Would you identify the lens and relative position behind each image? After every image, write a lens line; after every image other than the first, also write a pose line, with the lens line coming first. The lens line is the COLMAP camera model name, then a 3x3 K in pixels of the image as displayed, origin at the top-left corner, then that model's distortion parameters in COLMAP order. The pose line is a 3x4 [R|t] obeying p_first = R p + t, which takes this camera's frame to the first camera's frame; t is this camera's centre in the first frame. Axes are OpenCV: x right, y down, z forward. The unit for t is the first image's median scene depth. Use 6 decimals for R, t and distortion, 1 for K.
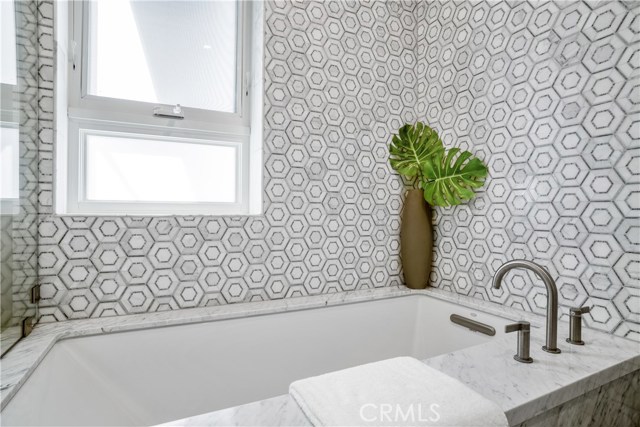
lens RADIAL K [[336.4, 0, 321.0], [0, 336.4, 215.0], [0, 0, 1]] dist [-0.061896, 0.021731]
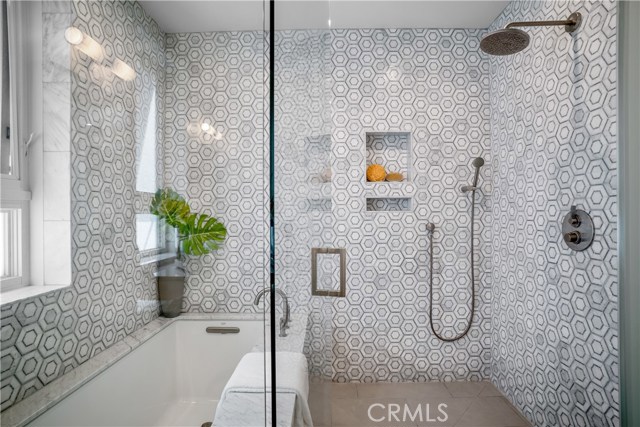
lens RADIAL K [[336.4, 0, 313.5], [0, 336.4, 213.9], [0, 0, 1]] dist [-0.061896, 0.021731]
pose [[0.467400, -0.009121, 0.883999, -0.701028], [0.014372, 0.999893, 0.002717, -0.208601], [-0.883929, 0.011435, 0.467481, -0.118962]]
